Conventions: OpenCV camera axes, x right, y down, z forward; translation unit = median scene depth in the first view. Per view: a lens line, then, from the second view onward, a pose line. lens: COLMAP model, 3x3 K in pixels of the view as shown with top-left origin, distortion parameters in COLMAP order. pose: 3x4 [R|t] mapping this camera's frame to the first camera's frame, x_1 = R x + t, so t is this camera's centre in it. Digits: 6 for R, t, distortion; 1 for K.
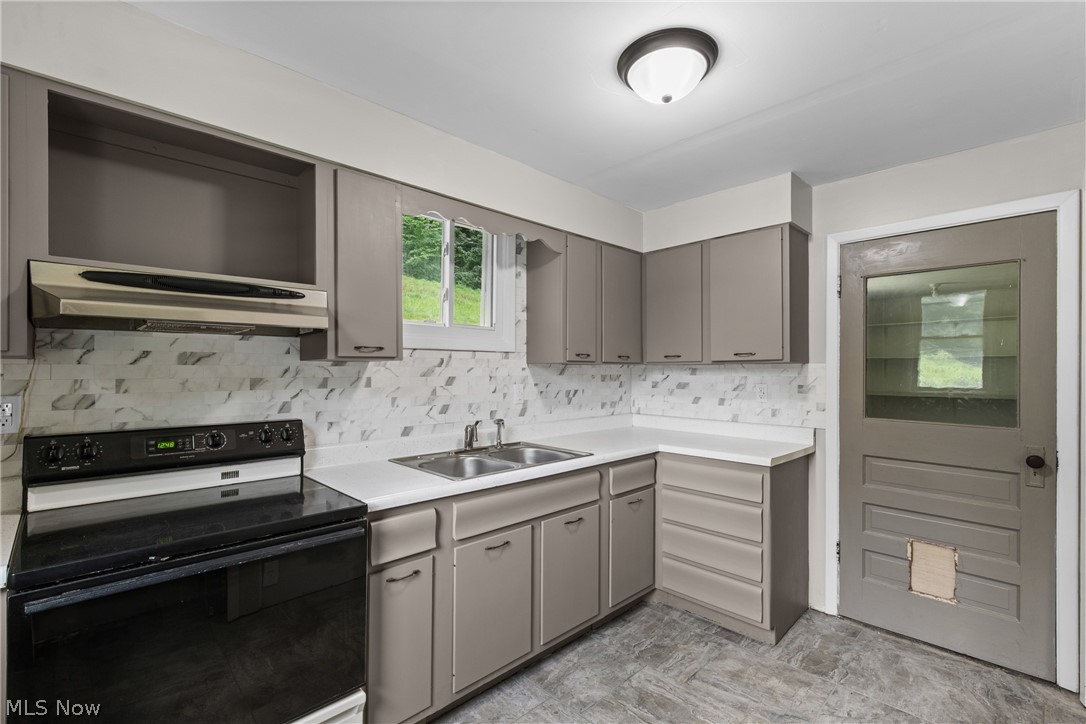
lens RADIAL K [[489.8, 0, 543.7], [0, 489.8, 366.0], [0, 0, 1]] dist [0.010468, -0.000483]
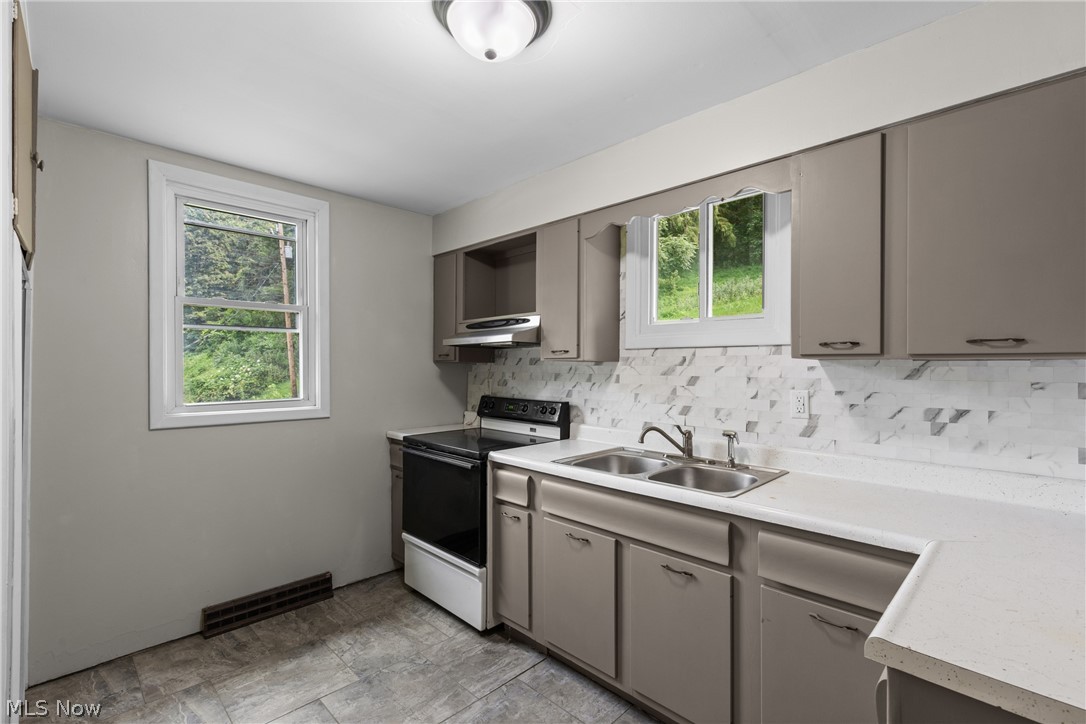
lens RADIAL K [[489.8, 0, 533.3], [0, 489.8, 362.5], [0, 0, 1]] dist [0.010468, -0.000483]
pose [[-0.004046, -0.011612, -0.999924, 0.757492], [0.001613, 0.999931, -0.011619, 0.006283], [0.999991, -0.001660, -0.004027, 0.728739]]
